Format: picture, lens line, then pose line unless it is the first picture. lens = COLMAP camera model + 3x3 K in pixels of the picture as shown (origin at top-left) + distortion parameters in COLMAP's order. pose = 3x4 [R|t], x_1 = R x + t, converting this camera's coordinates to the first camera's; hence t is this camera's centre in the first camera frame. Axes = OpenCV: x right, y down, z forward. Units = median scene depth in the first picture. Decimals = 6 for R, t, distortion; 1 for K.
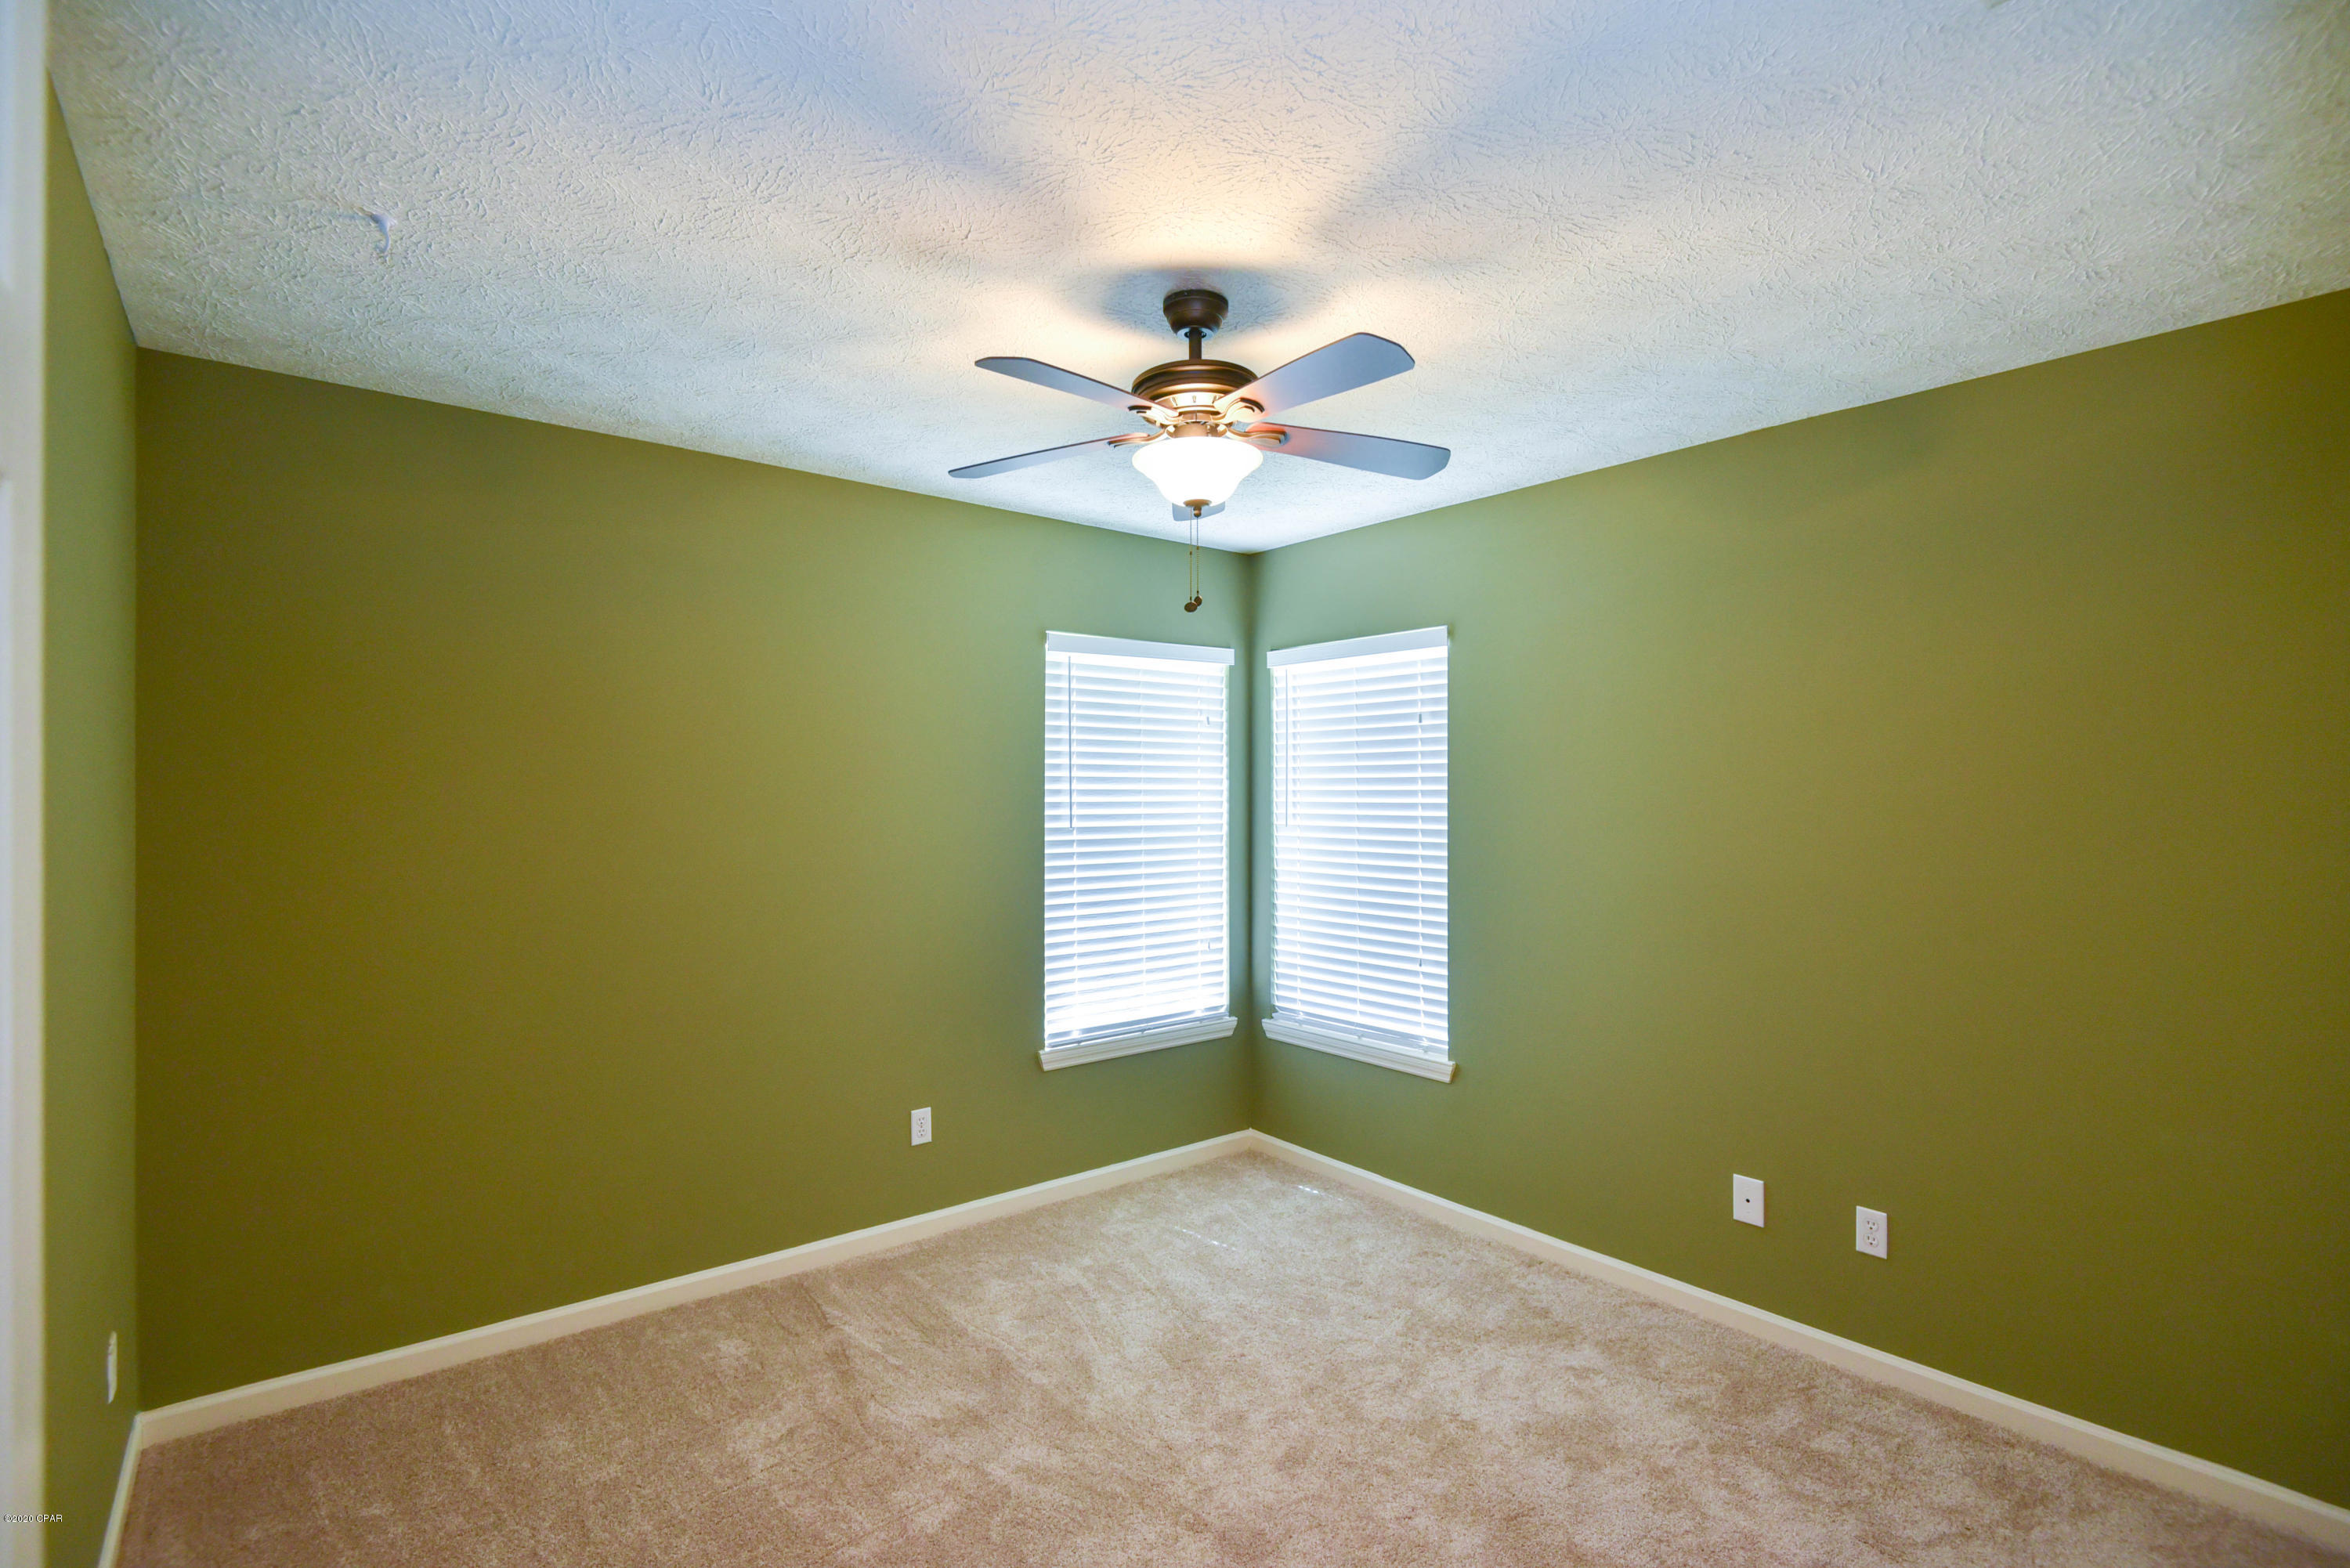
lens RADIAL K [[1115.5, 0, 1175.0], [0, 1115.5, 784.0], [0, 0, 1]] dist [0.000999, -0.010523]
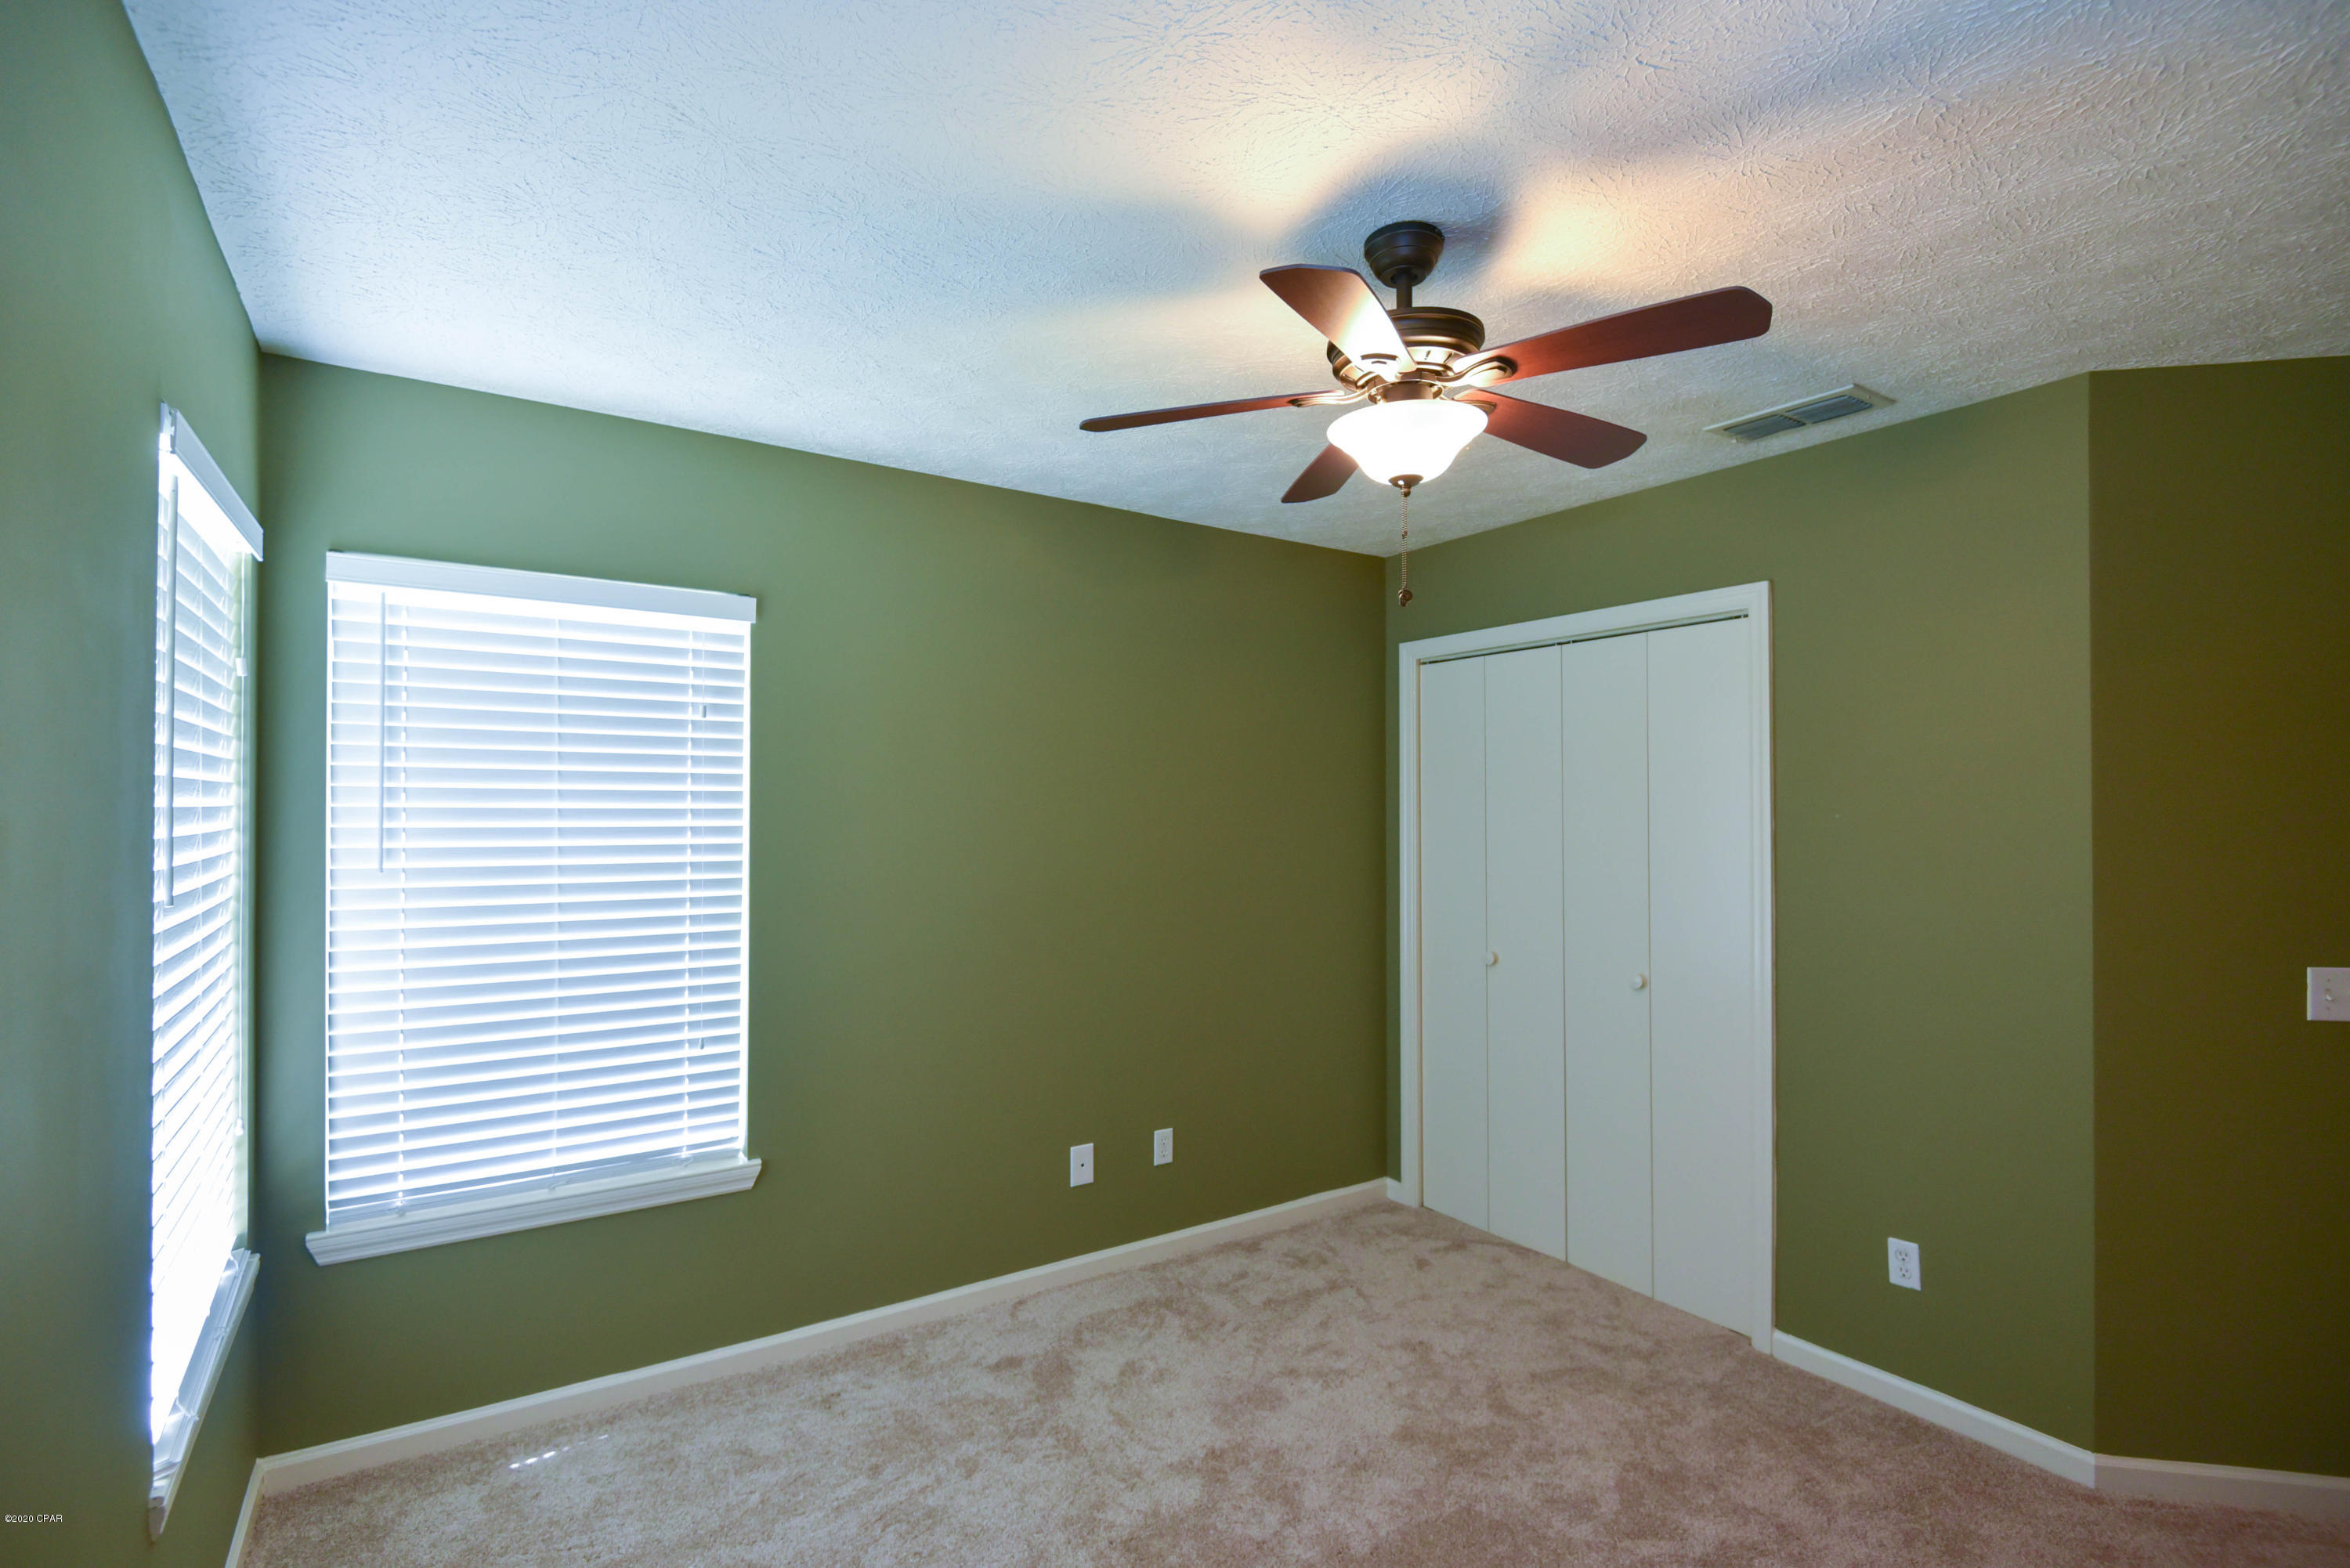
lens RADIAL K [[1071.9, 0, 1182.7], [0, 1071.9, 799.1], [0, 0, 1]] dist [0.001281, -0.014662]
pose [[0.080061, 0.008560, 0.996753, -0.468719], [-0.012381, 0.999895, -0.007593, 0.000251], [-0.996713, -0.011733, 0.080159, 0.642780]]
